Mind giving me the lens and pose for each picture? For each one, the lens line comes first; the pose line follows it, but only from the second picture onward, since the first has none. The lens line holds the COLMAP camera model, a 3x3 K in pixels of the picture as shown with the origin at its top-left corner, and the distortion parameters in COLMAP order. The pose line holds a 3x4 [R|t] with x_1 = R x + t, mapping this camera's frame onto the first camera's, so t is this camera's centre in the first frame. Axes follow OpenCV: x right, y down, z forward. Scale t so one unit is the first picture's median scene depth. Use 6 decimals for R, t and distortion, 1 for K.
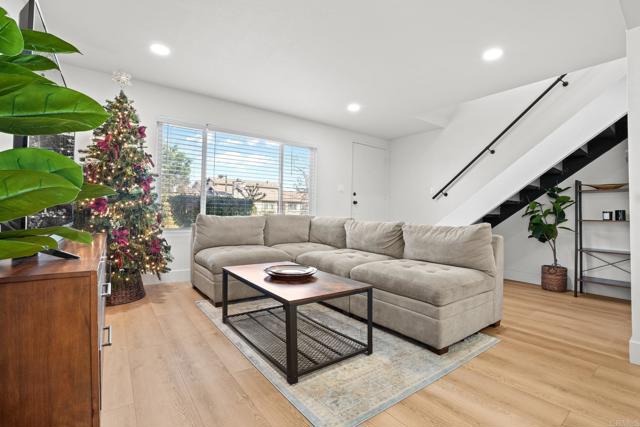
lens RADIAL K [[299.1, 0, 320.0], [0, 299.1, 213.5], [0, 0, 1]] dist [-0.053363, -0.000013]
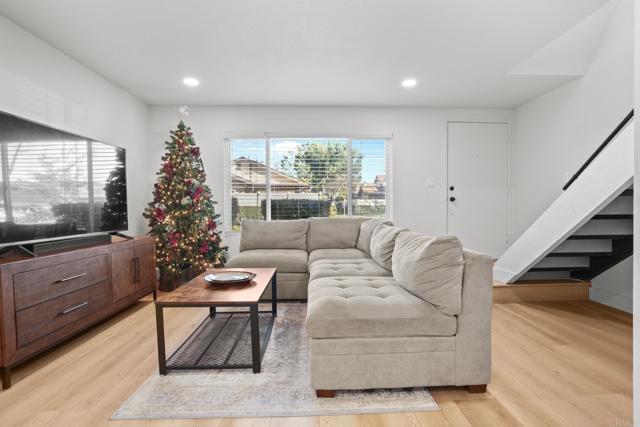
lens RADIAL K [[335.8, 0, 320.0], [0, 335.8, 213.5], [0, 0, 1]] dist [-0.036207, -0.000218]
pose [[0.819916, -0.017757, -0.572208, 0.613814], [0.023799, 0.999712, 0.003079, -0.018544], [0.571988, -0.016143, 0.820103, 0.163435]]
